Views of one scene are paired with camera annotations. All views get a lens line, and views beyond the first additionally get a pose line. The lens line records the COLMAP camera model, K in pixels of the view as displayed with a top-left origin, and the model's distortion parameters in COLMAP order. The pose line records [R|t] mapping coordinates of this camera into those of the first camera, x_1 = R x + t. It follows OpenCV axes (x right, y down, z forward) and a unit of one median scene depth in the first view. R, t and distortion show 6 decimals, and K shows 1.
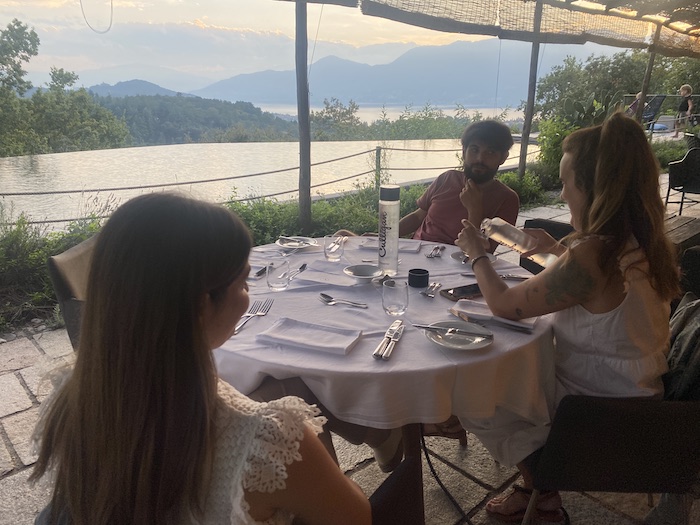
lens RADIAL K [[533.4, 0, 345.1], [0, 533.4, 274.6], [0, 0, 1]] dist [0.025392, -0.025458]
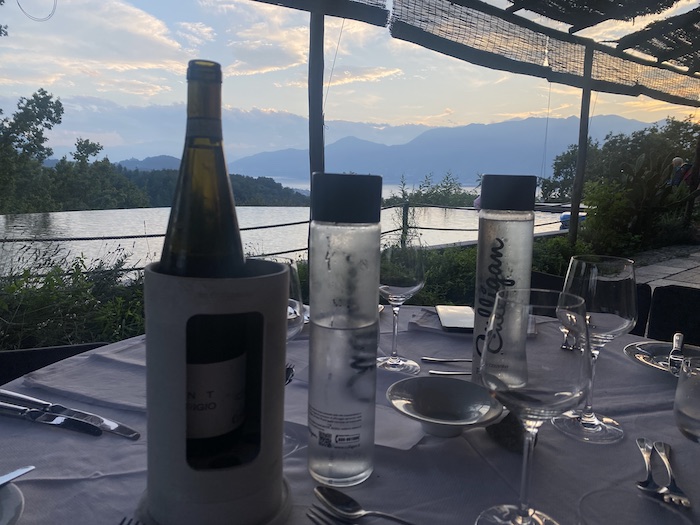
lens RADIAL K [[533.4, 0, 349.8], [0, 533.4, 266.4], [0, 0, 1]] dist [0.025392, -0.025458]
pose [[0.999604, 0.018857, -0.020877, -0.001221], [-0.021774, 0.988494, -0.149682, -0.002295], [0.017814, 0.150077, 0.988514, 0.037336]]
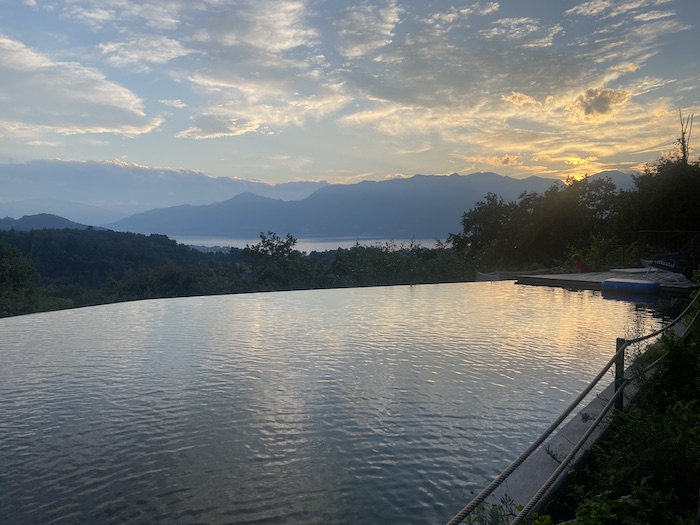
lens RADIAL K [[533.4, 0, 343.7], [0, 533.4, 259.6], [0, 0, 1]] dist [0.025392, -0.025458]
pose [[0.987608, -0.011919, 0.156489, -0.047859], [0.052328, 0.965063, -0.256741, -0.033658], [-0.147961, 0.261748, 0.953727, 0.094239]]
